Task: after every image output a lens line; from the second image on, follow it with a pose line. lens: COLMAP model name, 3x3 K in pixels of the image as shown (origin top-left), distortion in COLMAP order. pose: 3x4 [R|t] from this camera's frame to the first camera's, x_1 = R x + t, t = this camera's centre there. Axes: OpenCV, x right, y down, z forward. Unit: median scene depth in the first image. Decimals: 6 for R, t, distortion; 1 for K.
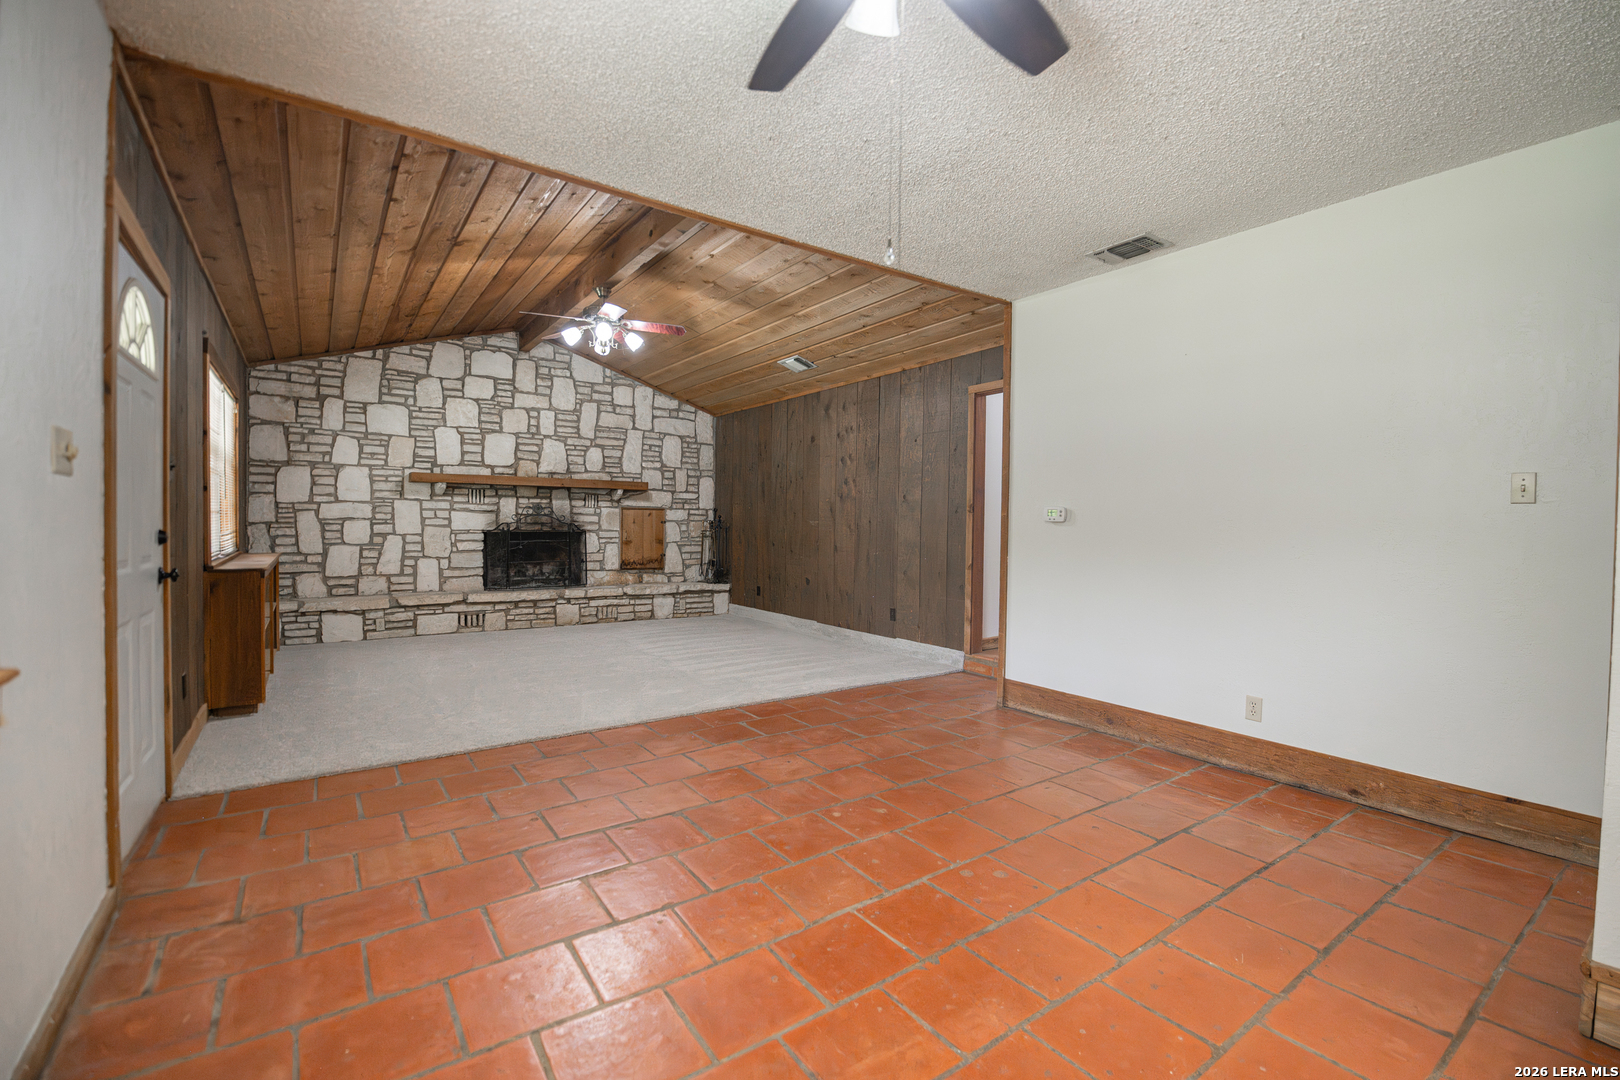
lens RADIAL K [[704.4, 0, 808.9], [0, 704.4, 537.3], [0, 0, 1]] dist [-0.000068, -0.014293]
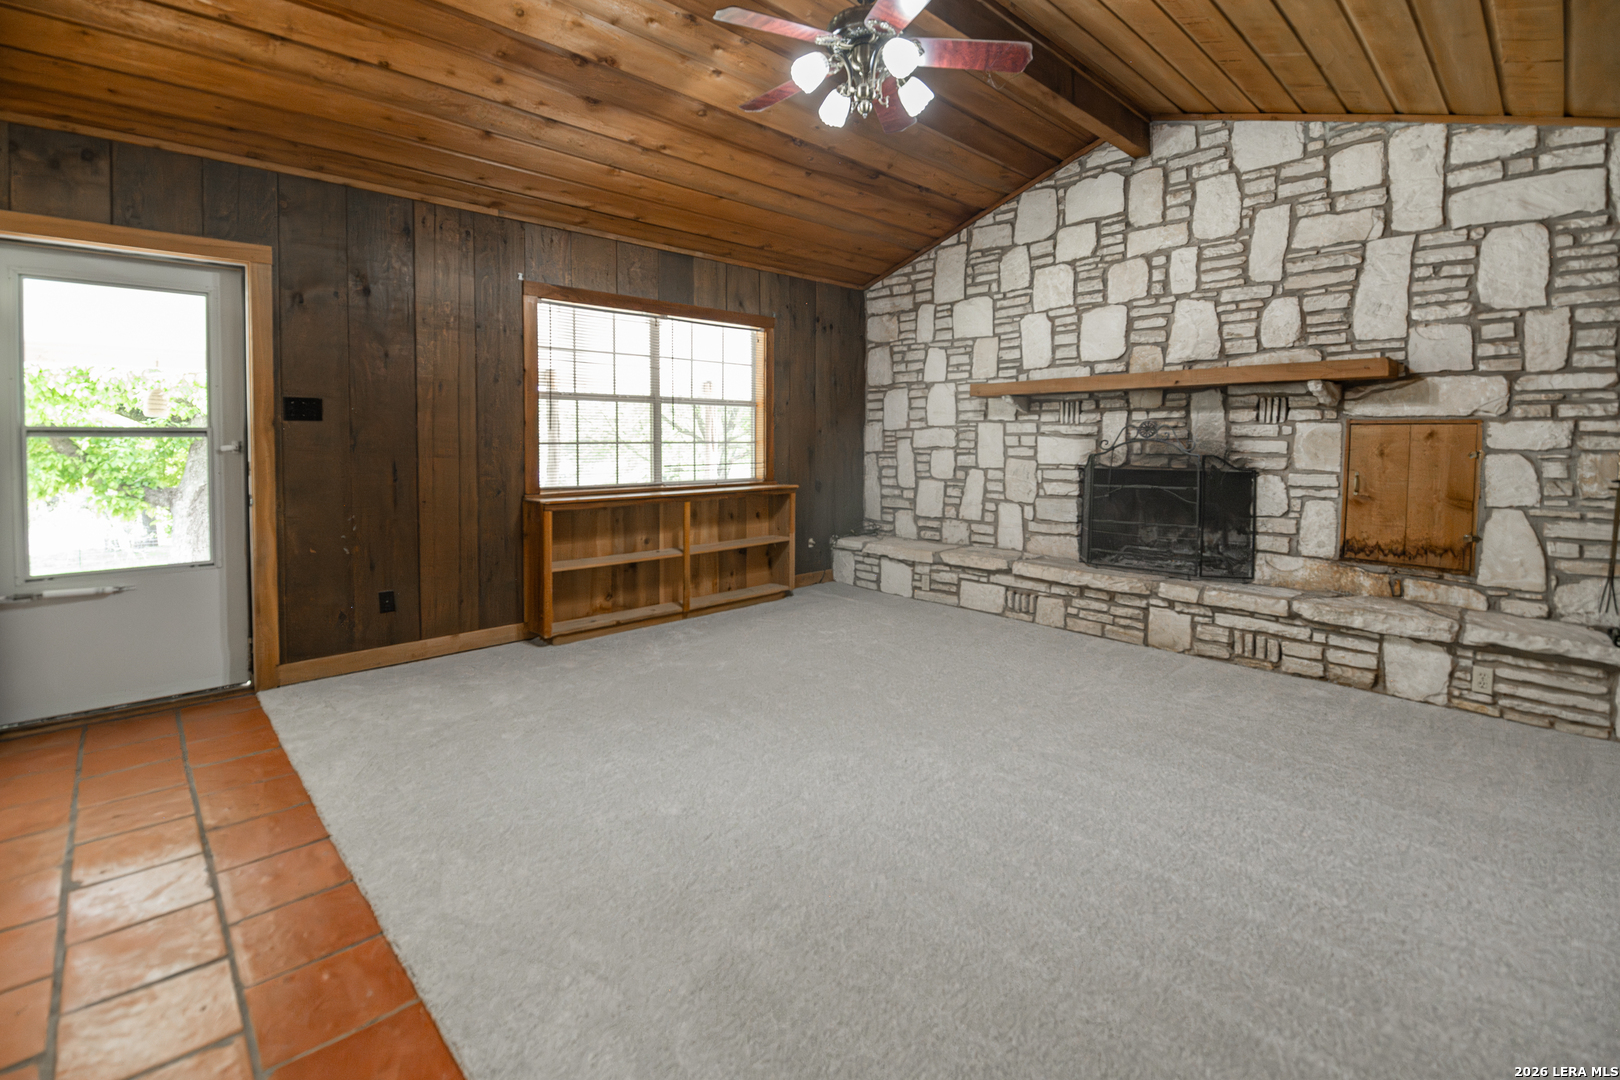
lens RADIAL K [[735.4, 0, 814.3], [0, 735.4, 468.3], [0, 0, 1]] dist [-0.002403, -0.013098]
pose [[0.139280, 0.027452, -0.989872, 0.163889], [-0.019556, 0.999497, 0.024968, -0.019511], [0.990060, 0.015880, 0.139747, 0.678156]]
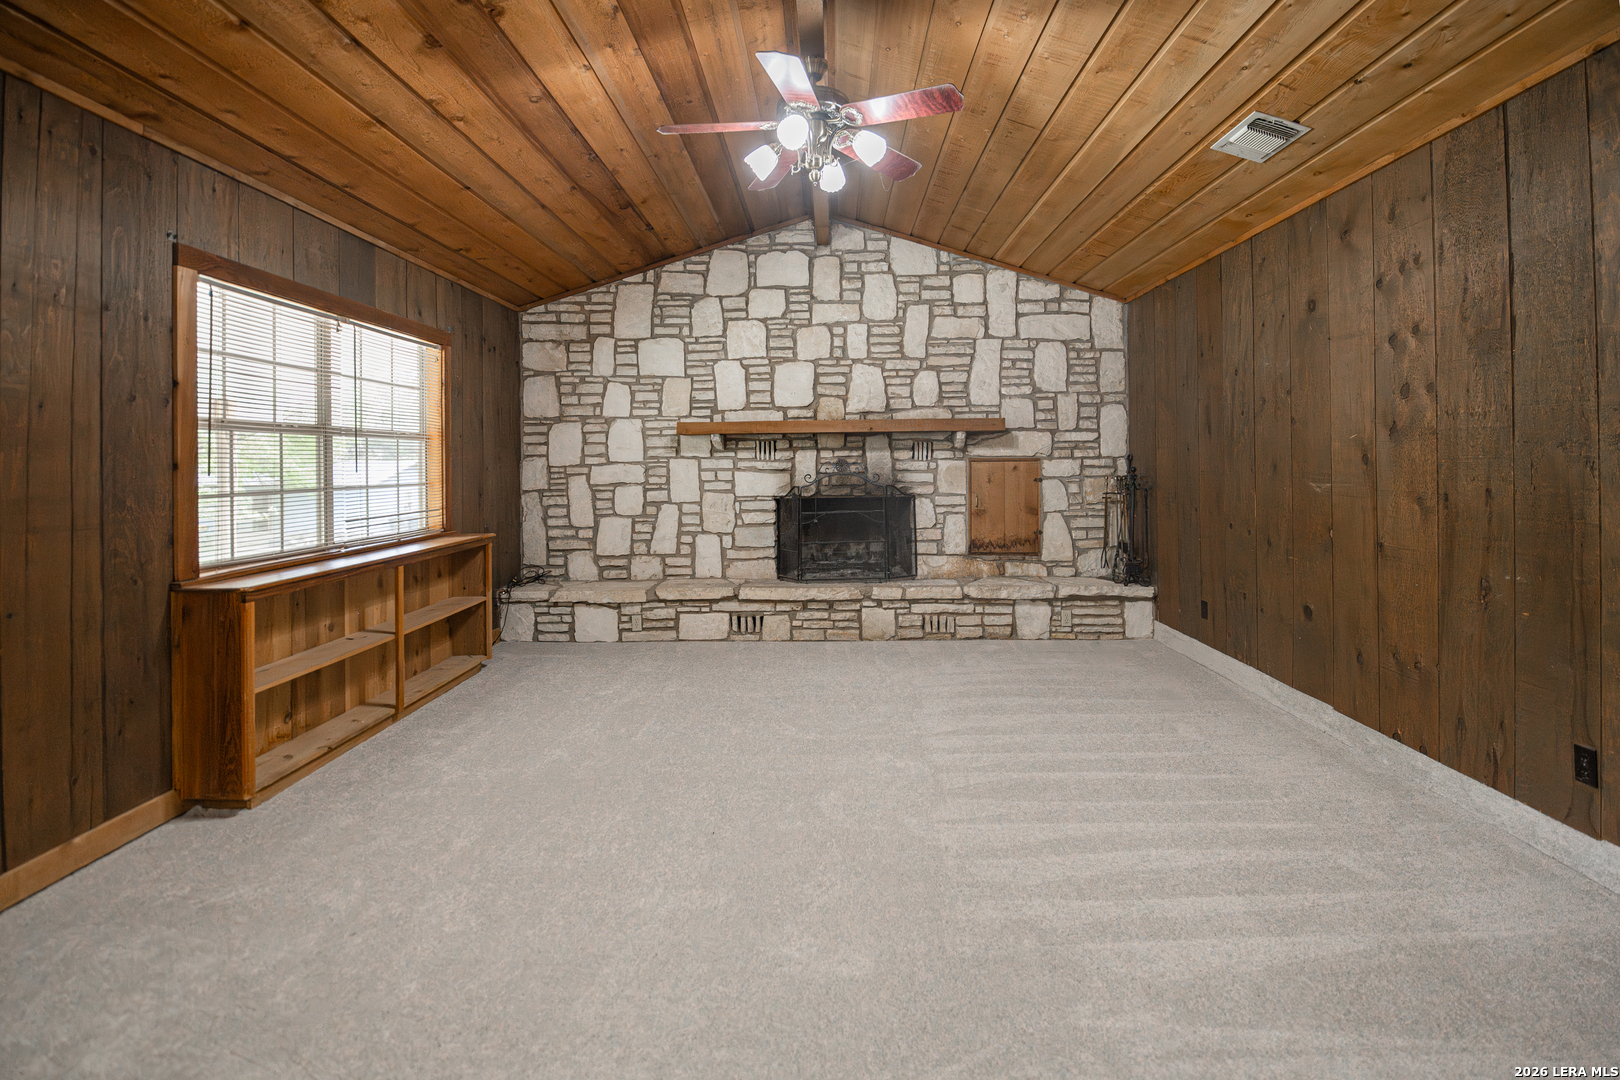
lens RADIAL K [[722.3, 0, 826.8], [0, 722.3, 457.7], [0, 0, 1]] dist [-0.002332, -0.011084]
pose [[0.809937, -0.024005, -0.586026, 0.021932], [0.008472, 0.999537, -0.029235, -0.028044], [0.586456, 0.018714, 0.809765, 0.428601]]
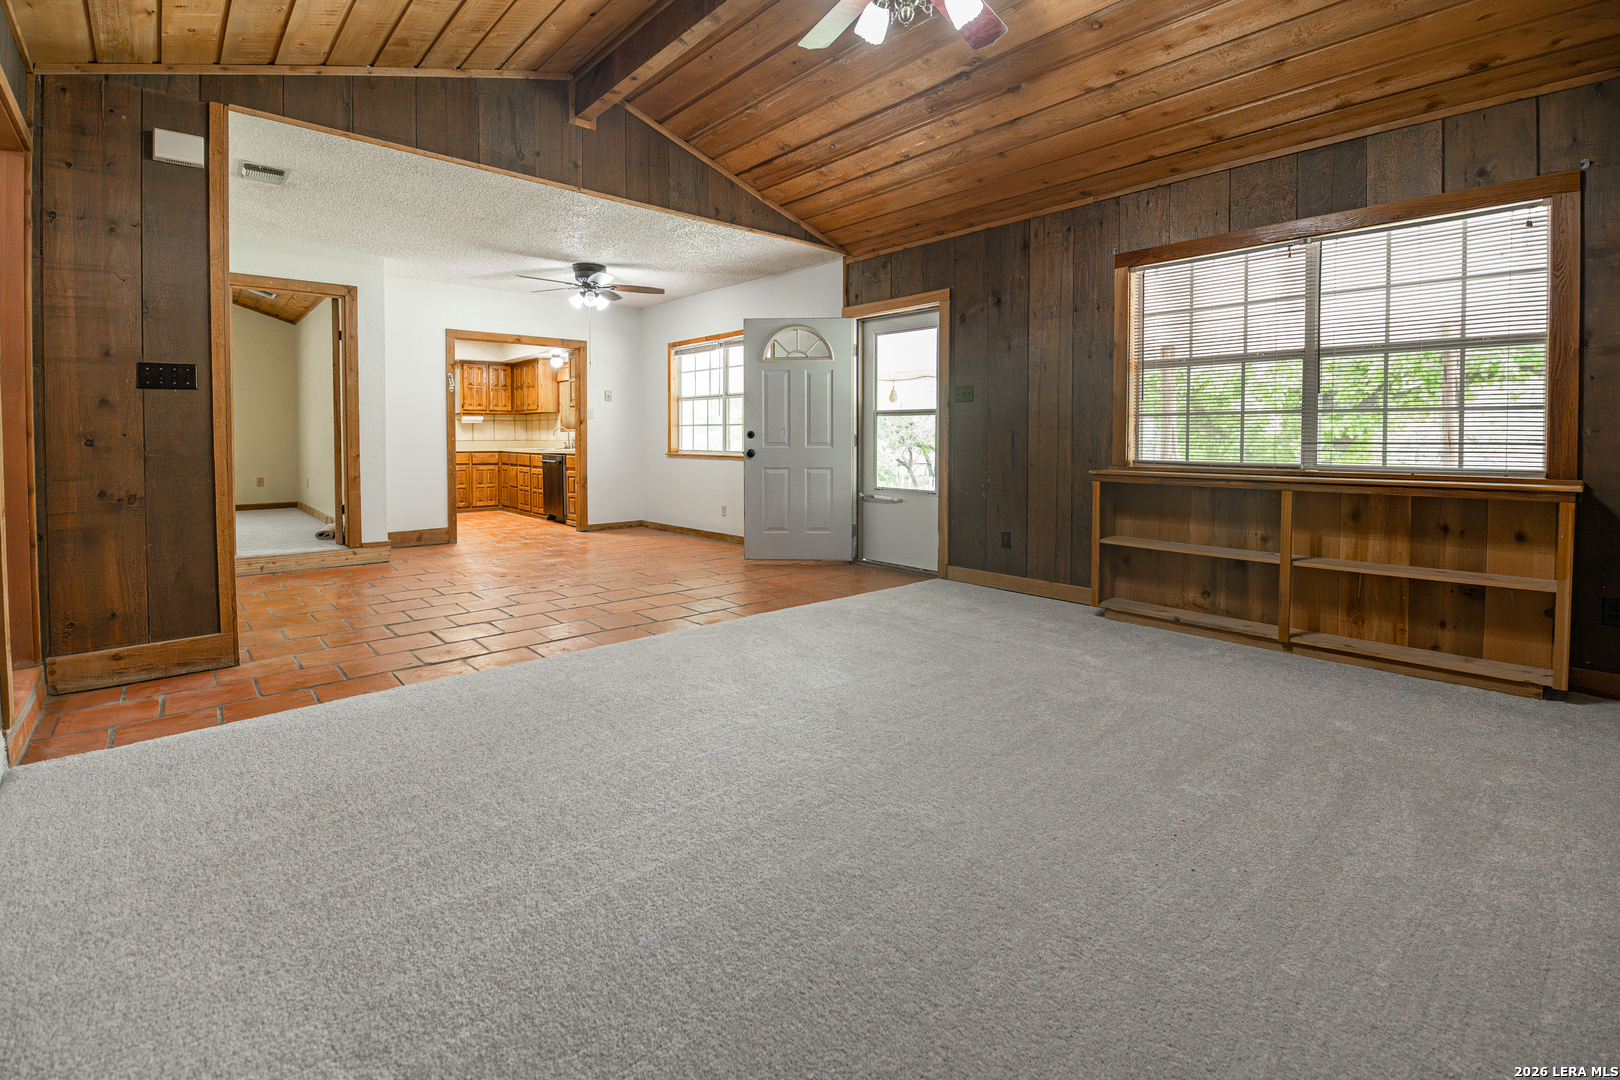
lens RADIAL K [[719.0, 0, 814.2], [0, 719.0, 452.1], [0, 0, 1]] dist [-0.001345, -0.012136]
pose [[-0.993451, -0.008735, -0.113924, -0.147481], [-0.013663, 0.999001, 0.042549, -0.011709], [0.113439, 0.043827, -0.992578, 1.088168]]
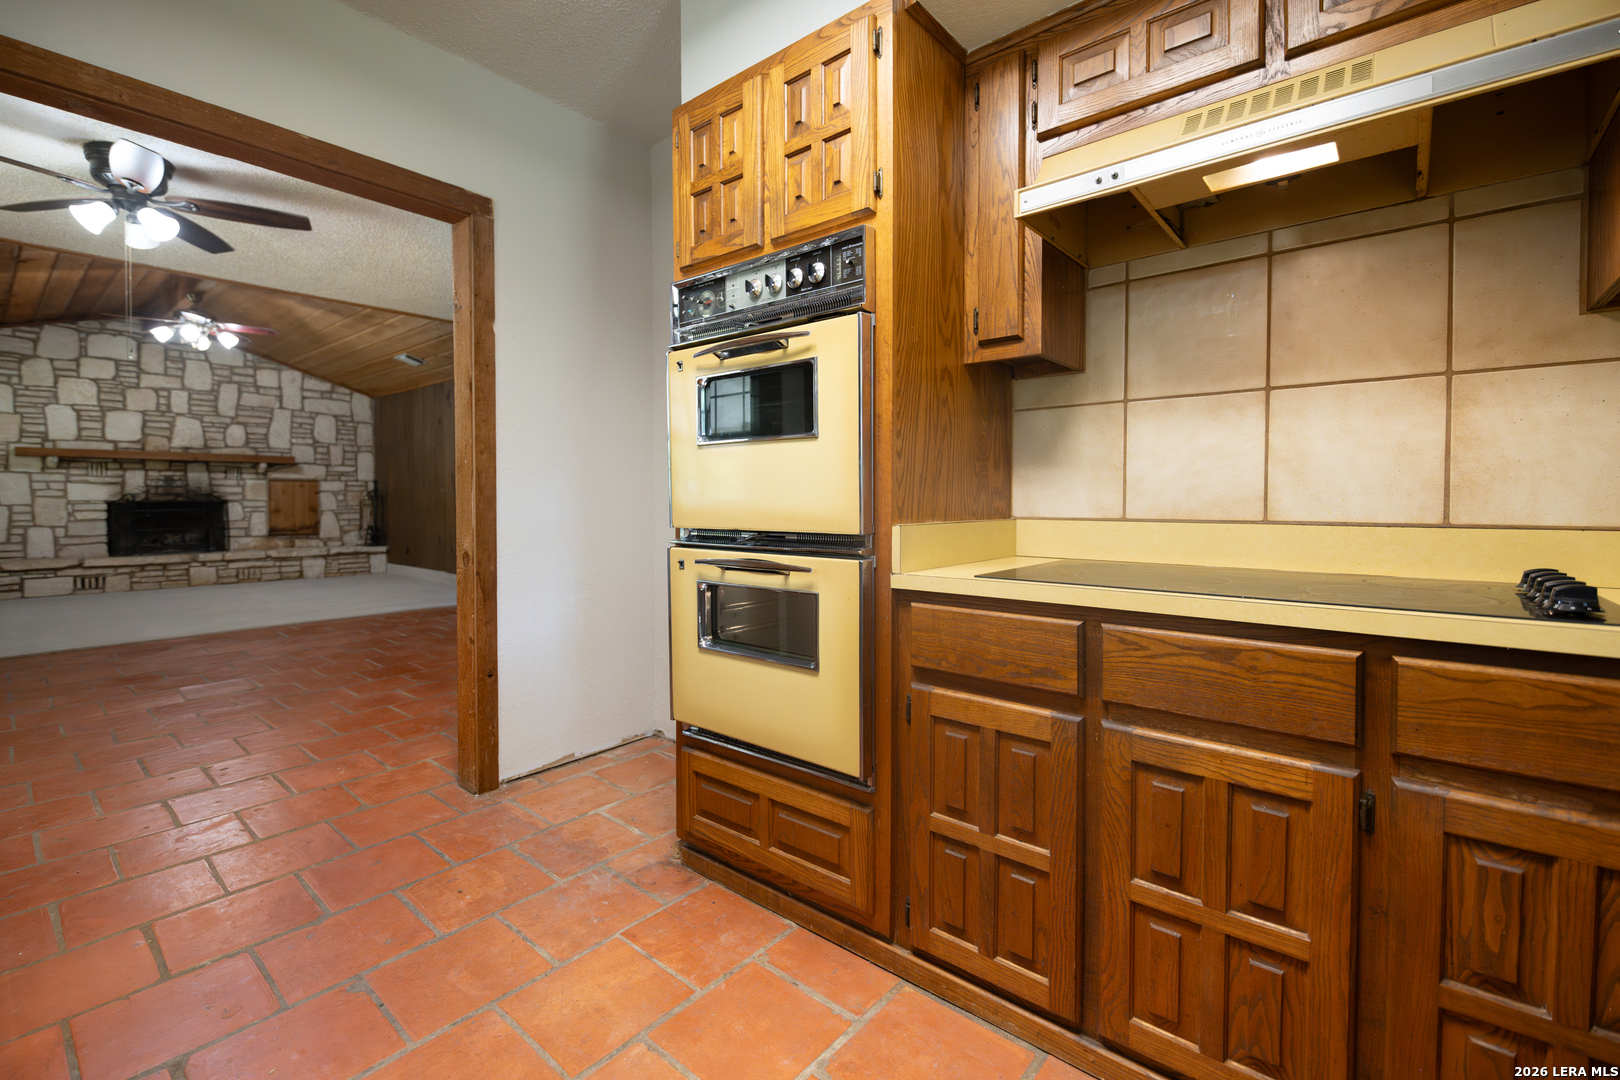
lens RADIAL K [[704.2, 0, 818.9], [0, 704.2, 516.1], [0, 0, 1]] dist [0.016152, -0.009873]
pose [[0.966090, -0.019689, 0.257452, 0.315843], [0.018426, 0.999803, 0.007317, 0.025932], [-0.257546, -0.002325, 0.966263, -0.333858]]
